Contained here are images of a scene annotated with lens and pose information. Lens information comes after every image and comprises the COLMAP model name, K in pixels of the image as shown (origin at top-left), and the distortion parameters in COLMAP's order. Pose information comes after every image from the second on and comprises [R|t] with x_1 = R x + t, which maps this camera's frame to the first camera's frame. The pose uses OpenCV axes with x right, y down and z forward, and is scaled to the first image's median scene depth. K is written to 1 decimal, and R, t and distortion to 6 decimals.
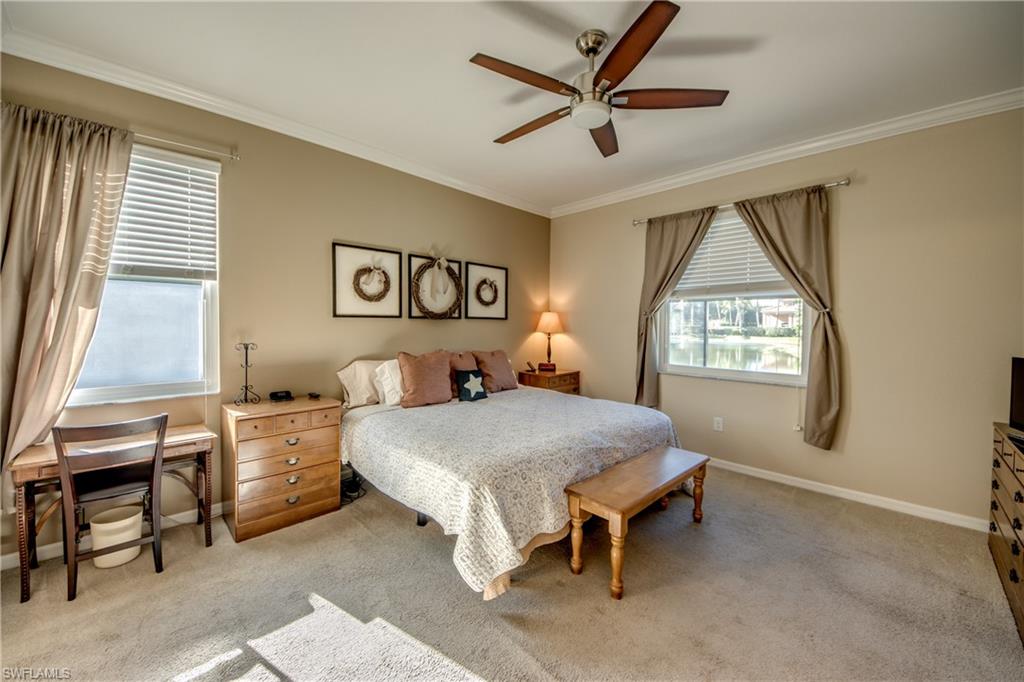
lens RADIAL K [[395.4, 0, 516.7], [0, 395.4, 335.1], [0, 0, 1]] dist [0.009466, -0.008035]
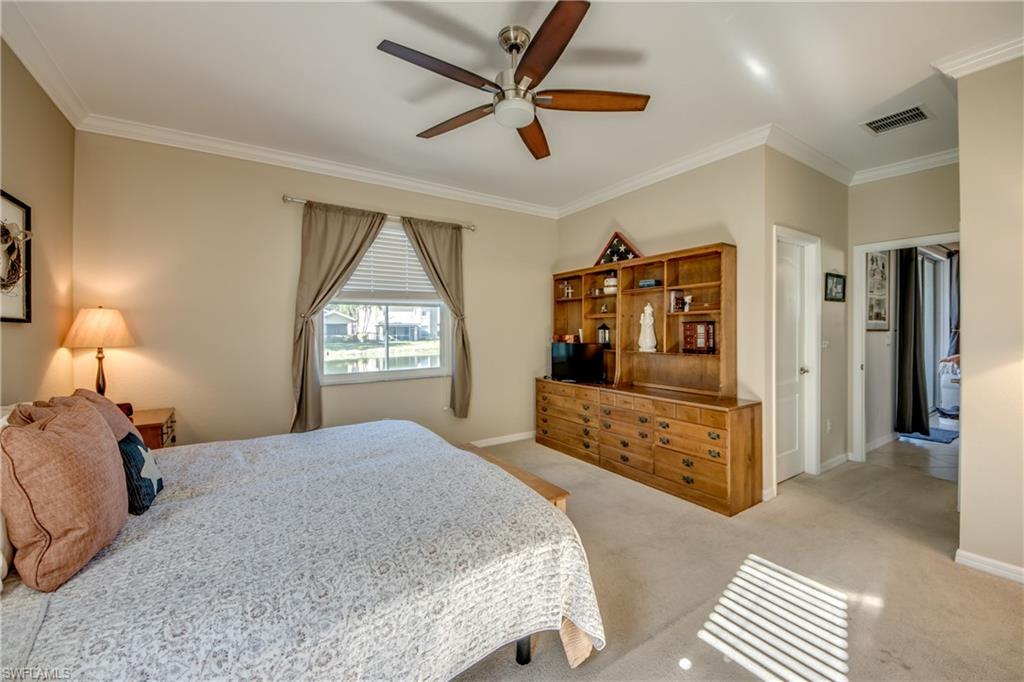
lens RADIAL K [[395.4, 0, 515.4], [0, 395.4, 333.5], [0, 0, 1]] dist [0.009466, -0.008035]
pose [[0.180054, -0.021605, 0.983419, -0.456288], [0.034524, 0.999282, 0.015633, -0.018096], [-0.983051, 0.031136, 0.180670, 0.487894]]
